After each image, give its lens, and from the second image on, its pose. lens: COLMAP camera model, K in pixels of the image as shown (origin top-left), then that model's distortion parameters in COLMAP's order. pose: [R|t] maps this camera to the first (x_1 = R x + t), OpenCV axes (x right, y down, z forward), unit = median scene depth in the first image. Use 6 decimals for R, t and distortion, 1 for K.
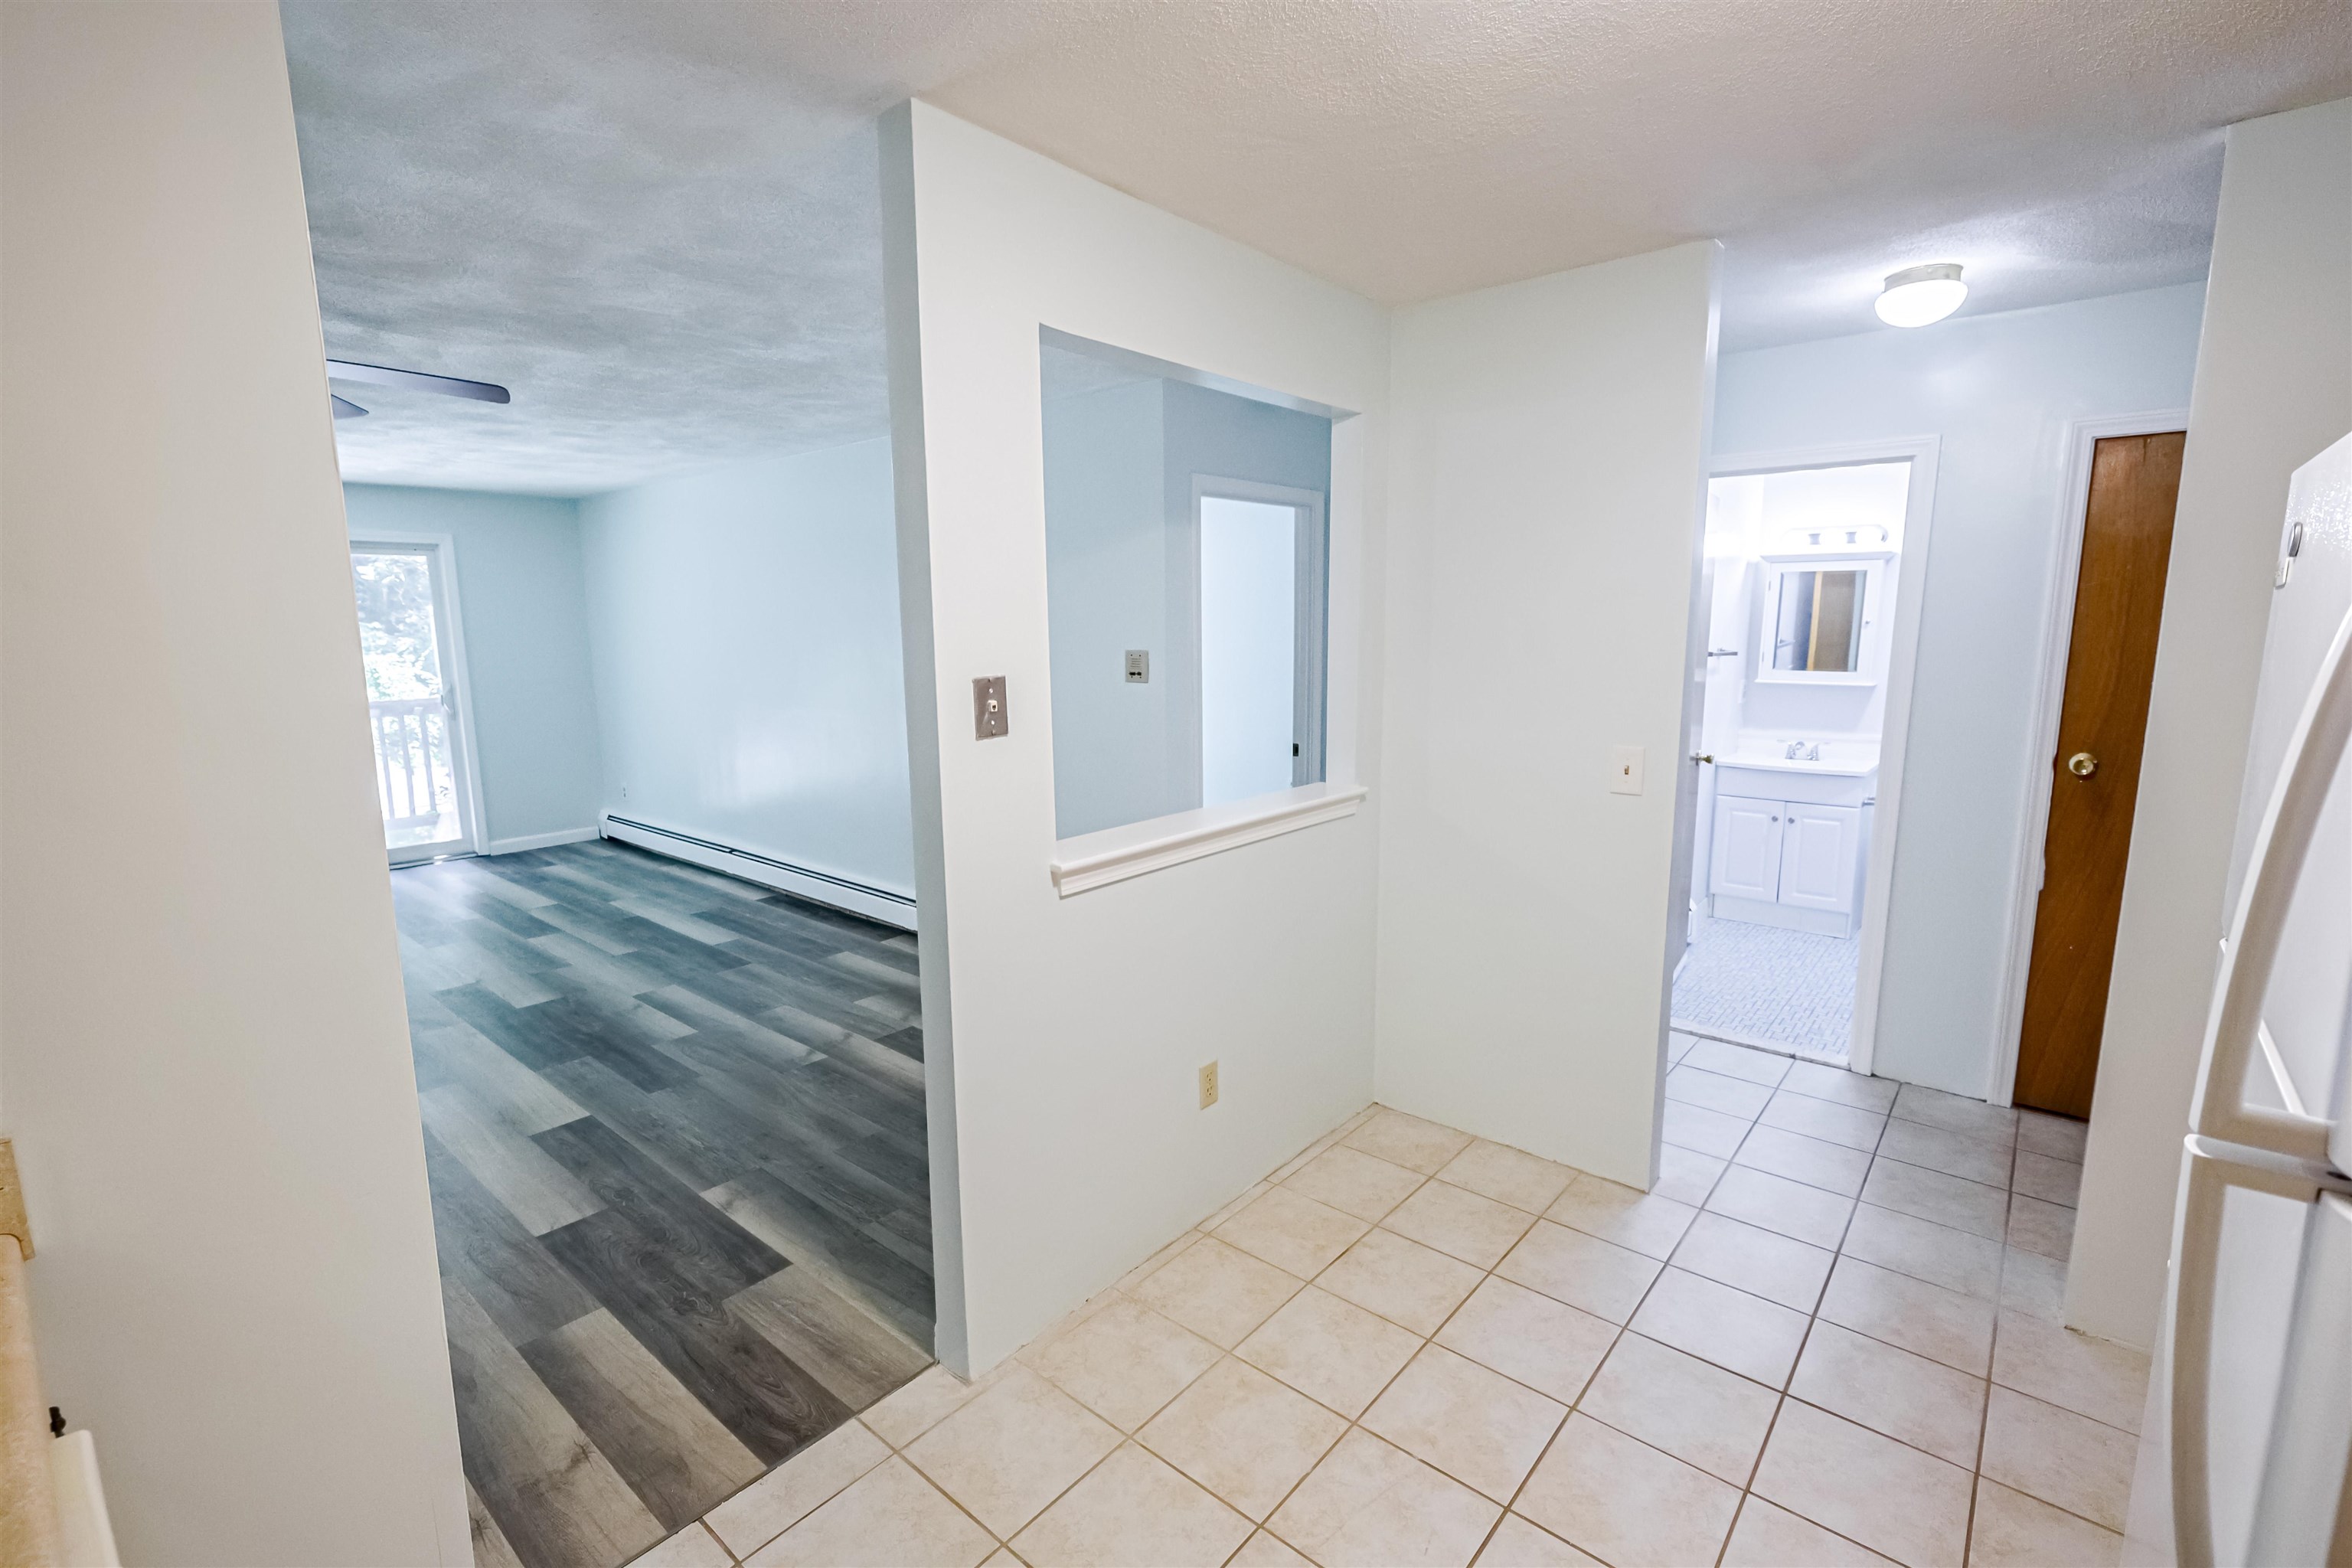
lens RADIAL K [[1045.7, 0, 1173.9], [0, 1045.7, 789.4], [0, 0, 1]] dist [0.001244, -0.000609]
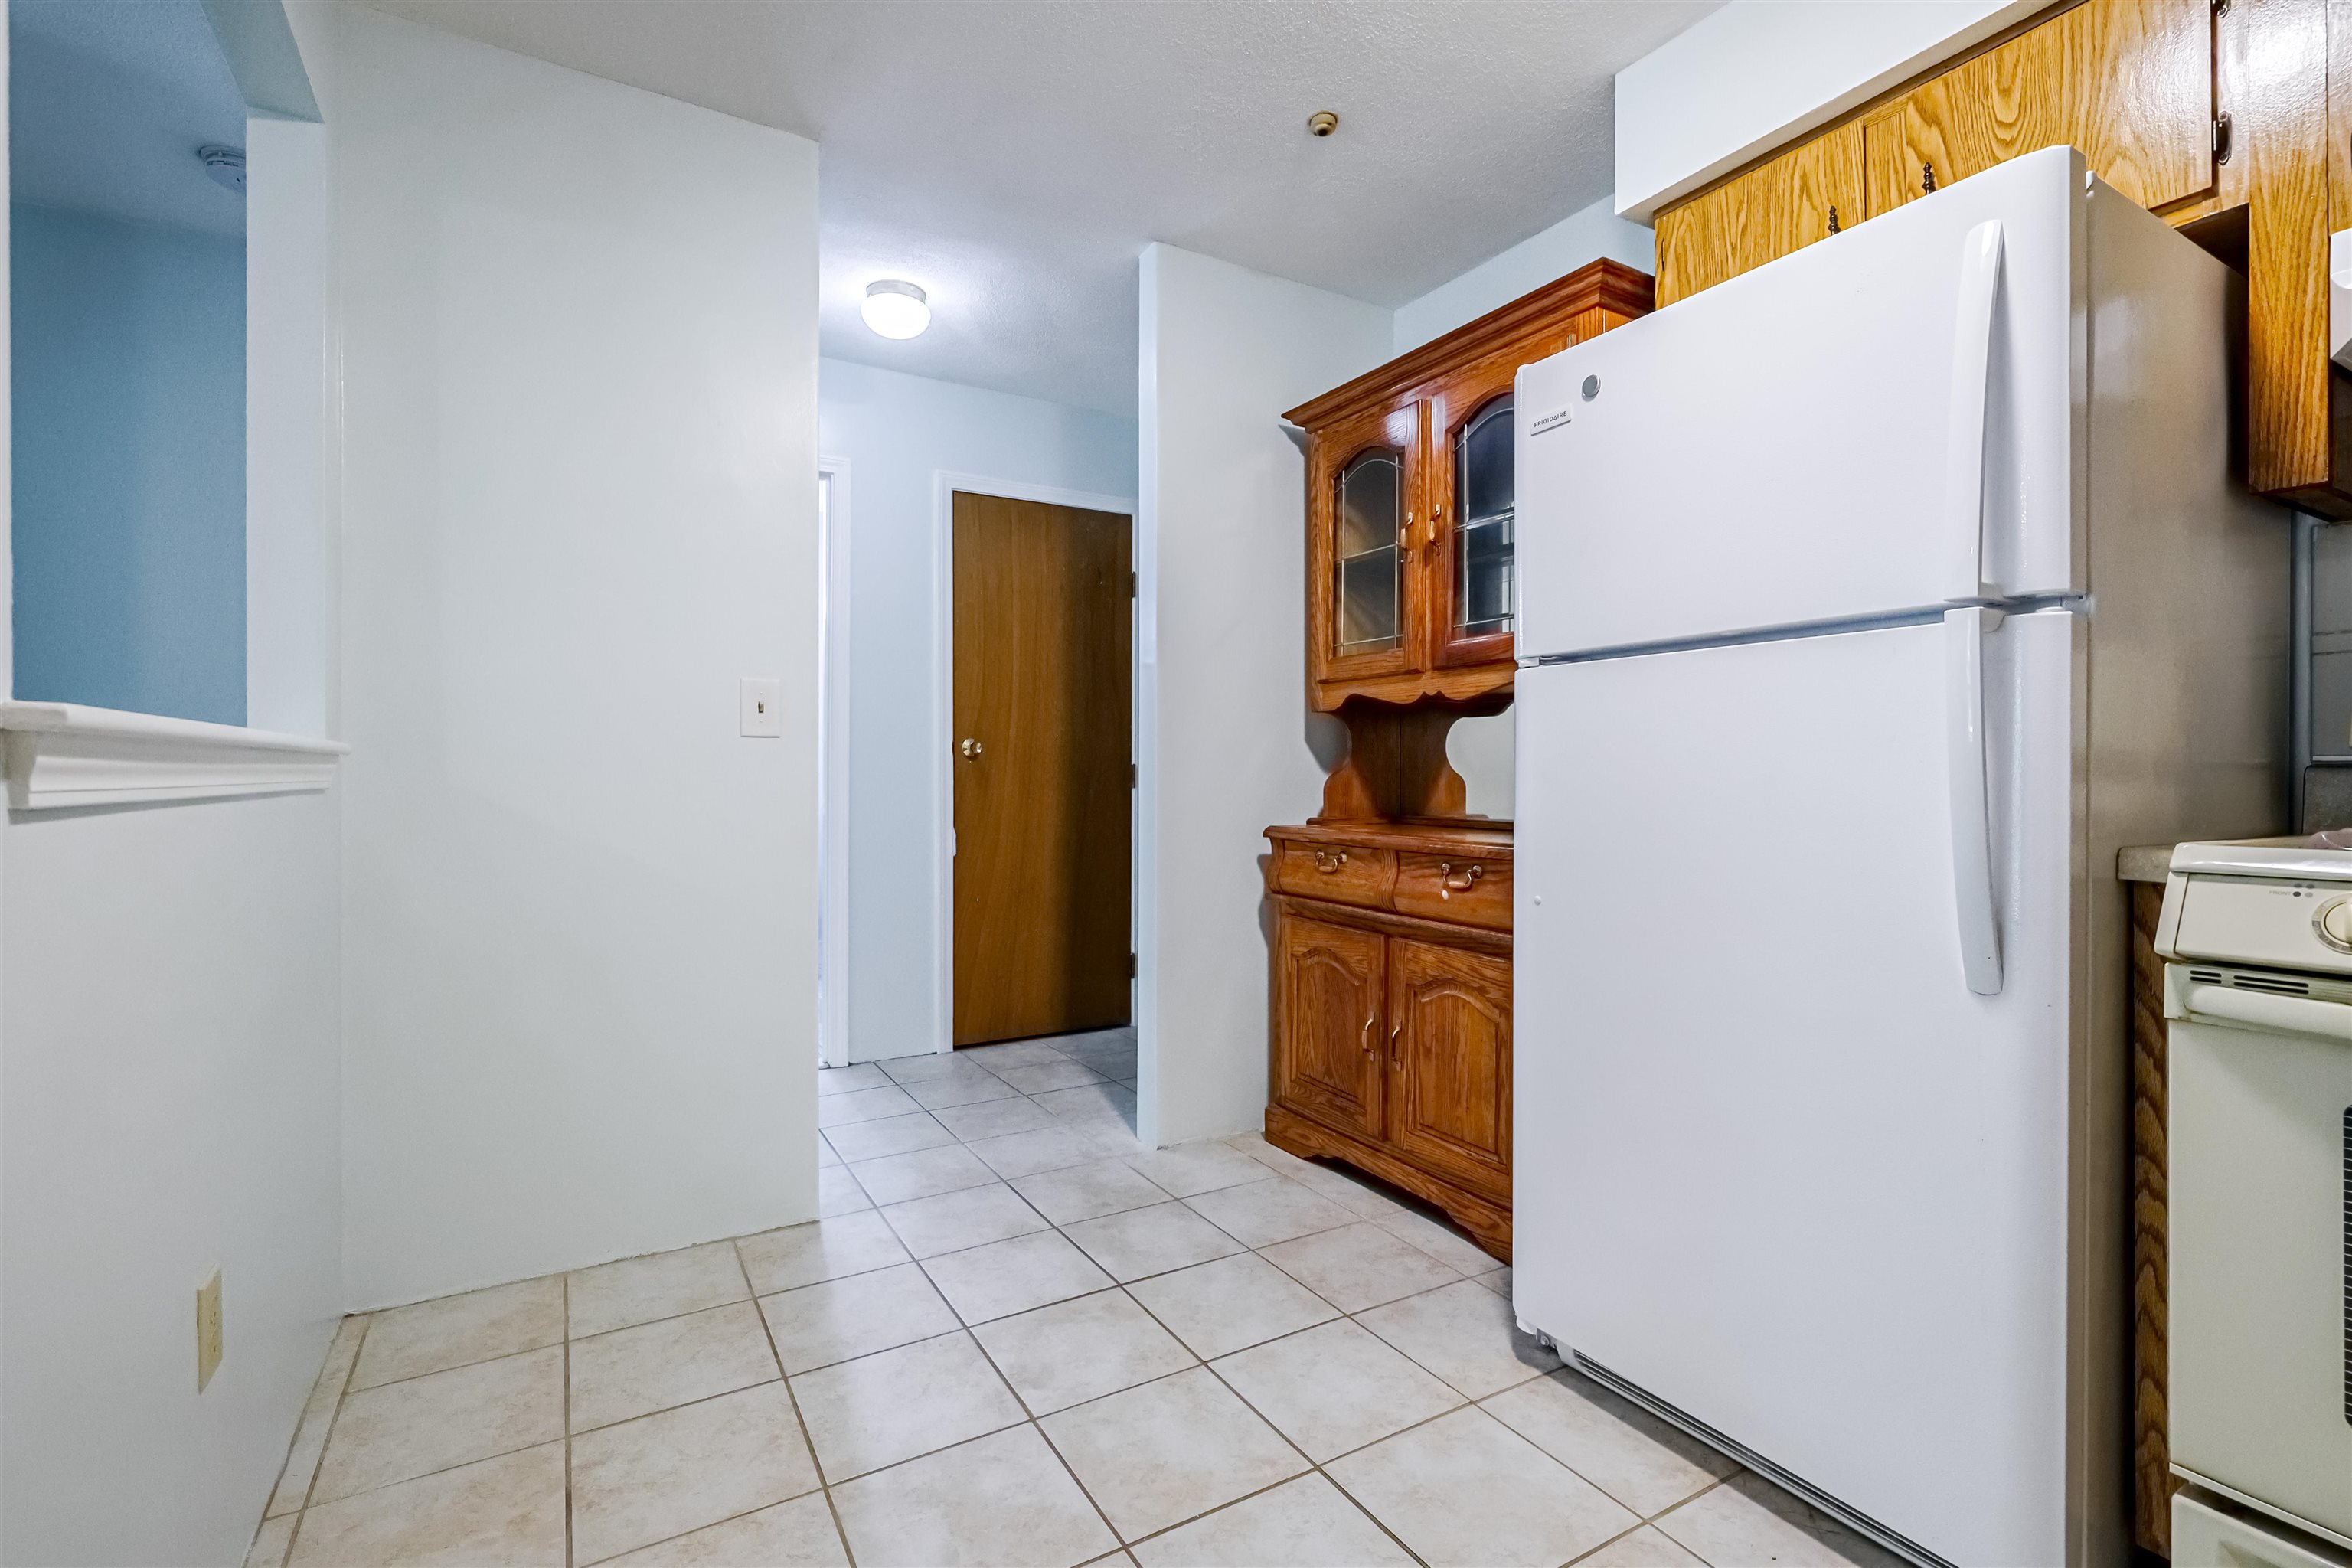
lens RADIAL K [[1045.7, 0, 1172.9], [0, 1045.7, 782.8], [0, 0, 1]] dist [0.001244, -0.000609]
pose [[0.327192, 0.006105, 0.944938, -0.145833], [0.145562, 0.987718, -0.056783, 0.080407], [-0.933679, 0.156126, 0.322285, 0.256009]]
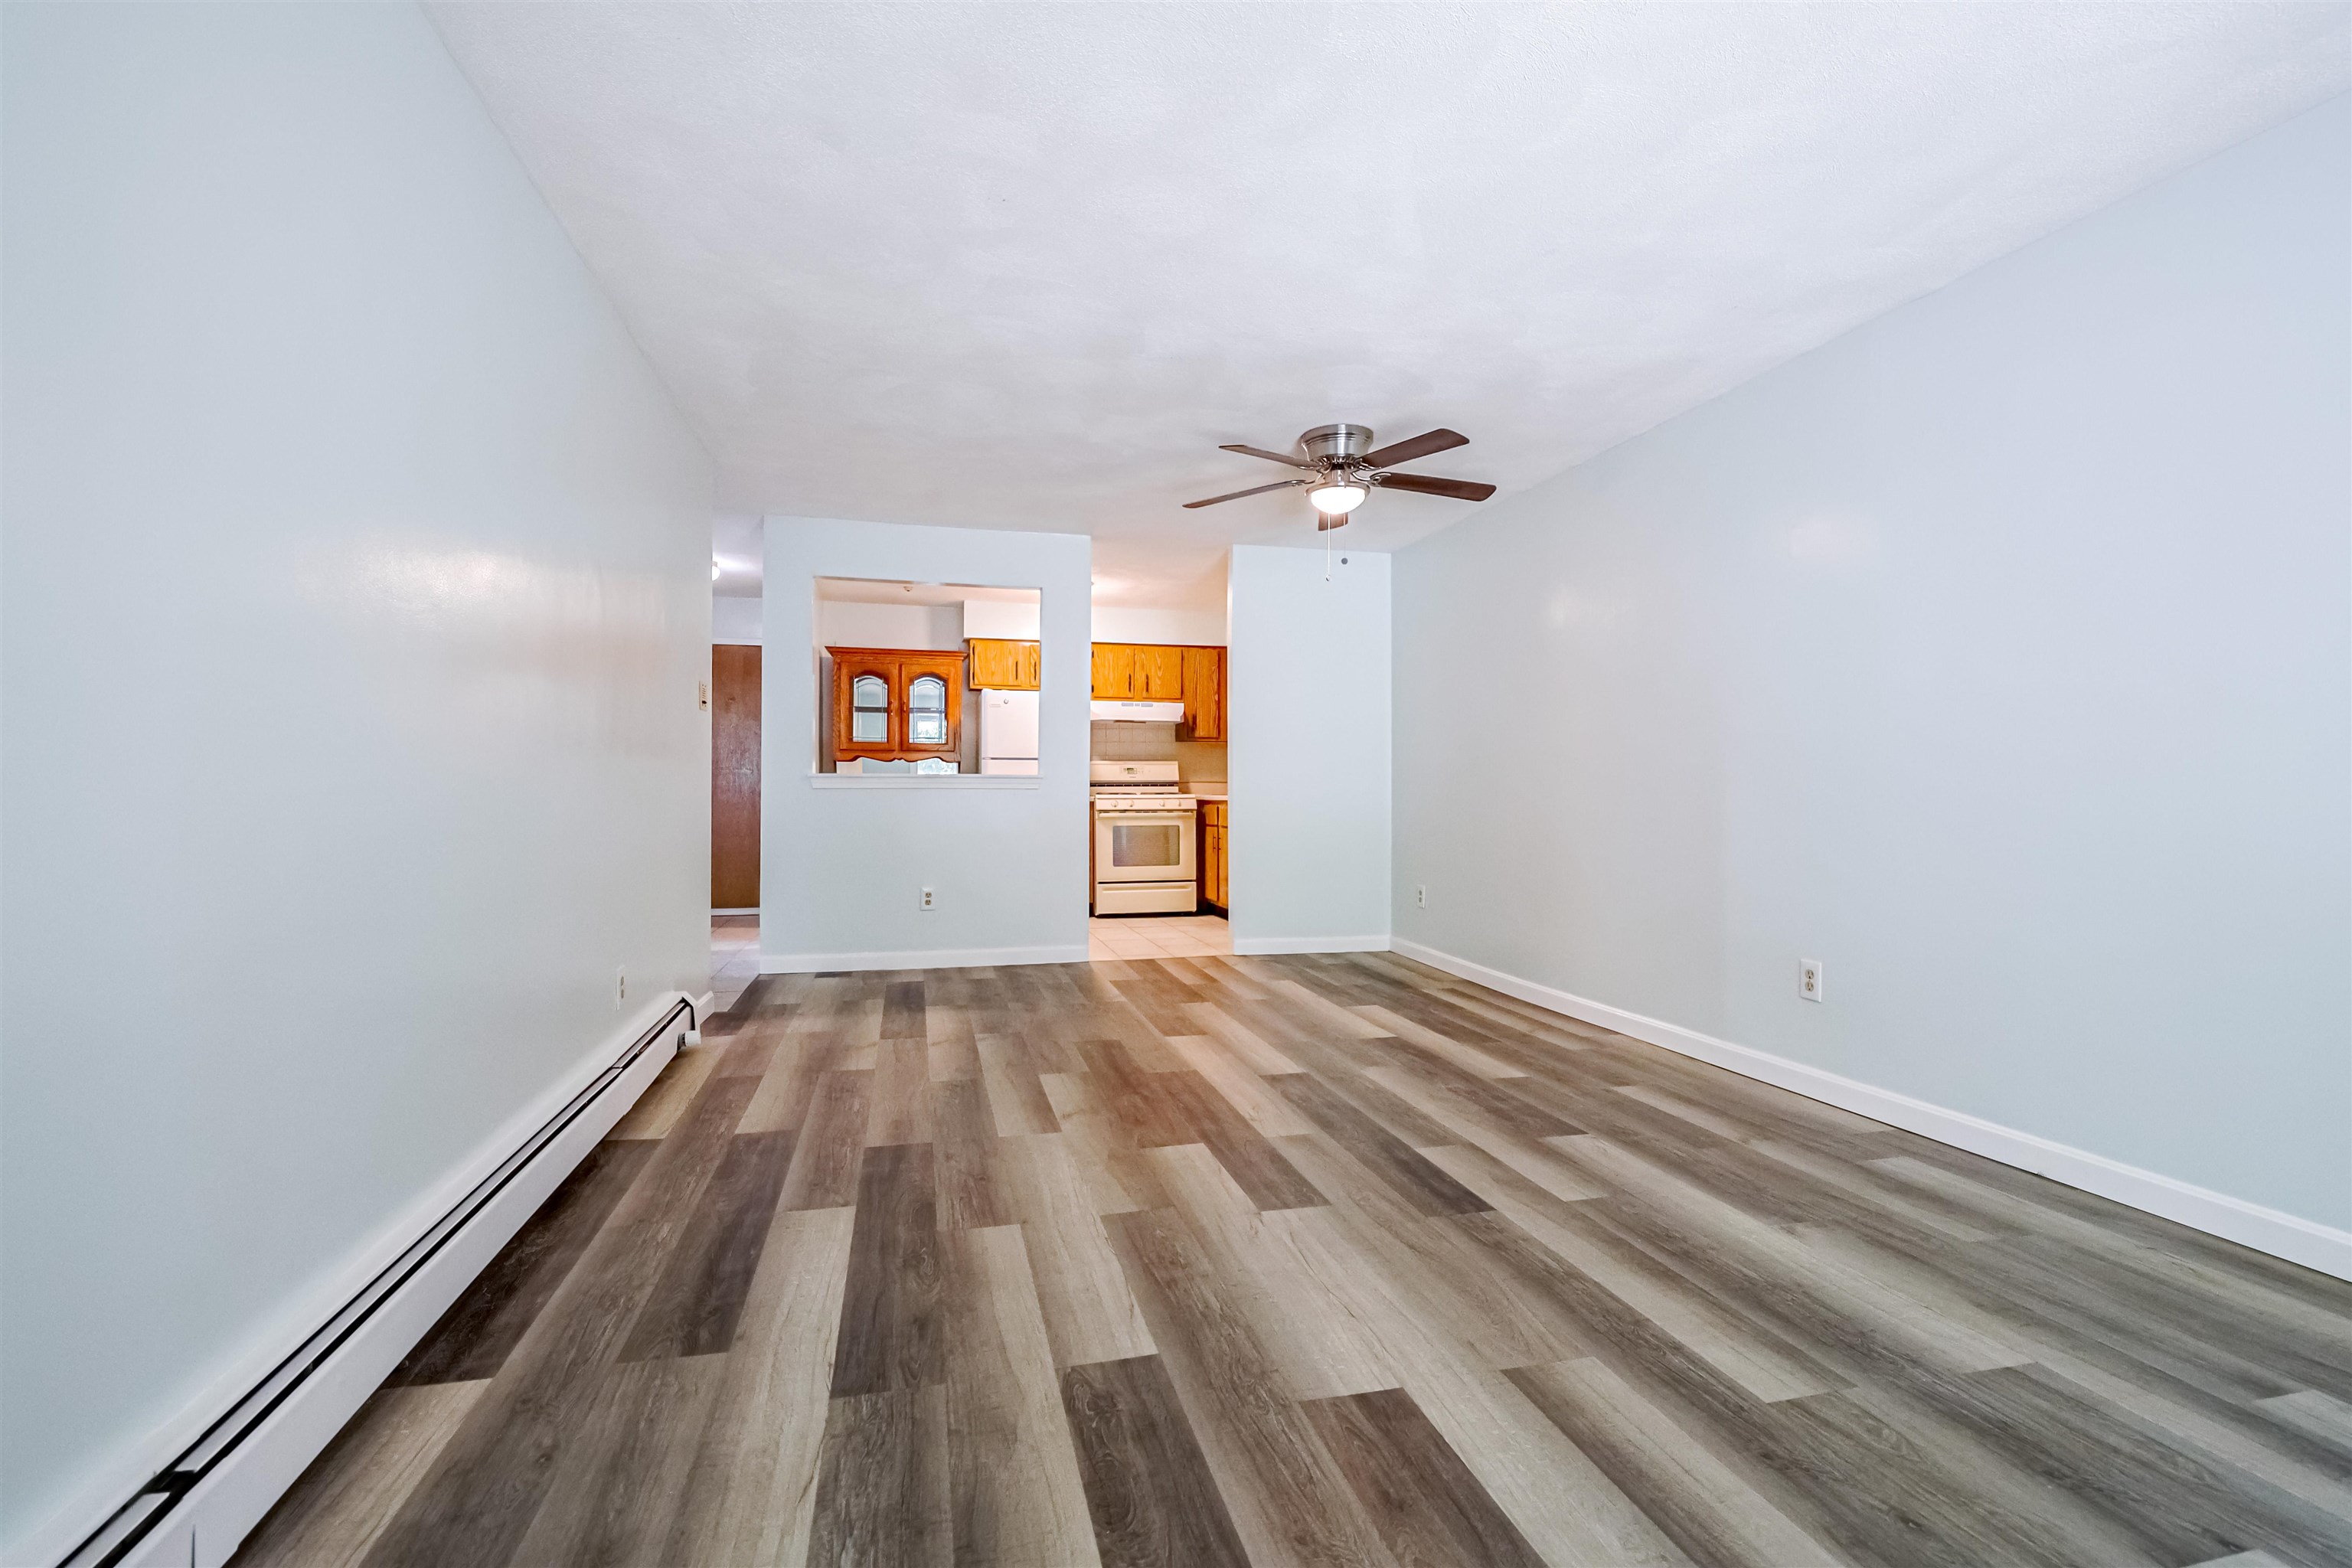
lens RADIAL K [[1045.7, 0, 1178.5], [0, 1045.7, 787.1], [0, 0, 1]] dist [0.001244, -0.000609]
pose [[-0.816429, 0.004163, 0.577431, -0.940754], [0.093956, 0.987606, 0.125724, -0.099559], [-0.569751, 0.156898, -0.806701, 1.419147]]
